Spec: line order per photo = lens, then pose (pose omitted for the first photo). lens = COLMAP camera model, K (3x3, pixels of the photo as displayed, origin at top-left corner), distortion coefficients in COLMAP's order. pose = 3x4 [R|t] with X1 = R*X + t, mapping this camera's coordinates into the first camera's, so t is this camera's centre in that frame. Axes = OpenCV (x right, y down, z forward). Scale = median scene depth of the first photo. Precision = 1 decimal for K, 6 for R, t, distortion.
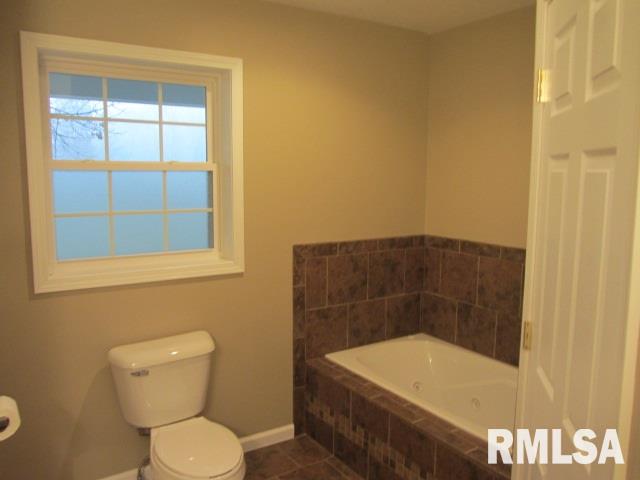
lens RADIAL K [[527.6, 0, 320.0], [0, 527.6, 240.0], [0, 0, 1]] dist [-0.031983, 0.000150]
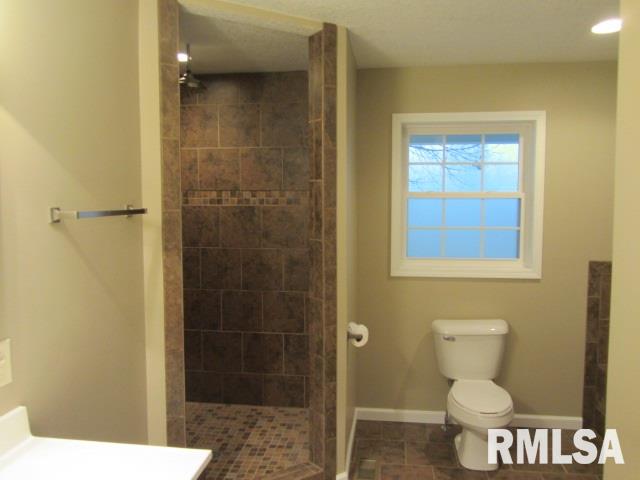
lens RADIAL K [[527.6, 0, 320.0], [0, 527.6, 240.0], [0, 0, 1]] dist [-0.031983, 0.000150]
pose [[0.753102, 0.041923, -0.656567, 0.274674], [-0.078642, 0.996549, -0.026573, 0.043824], [0.653187, 0.071646, 0.753799, -0.284490]]
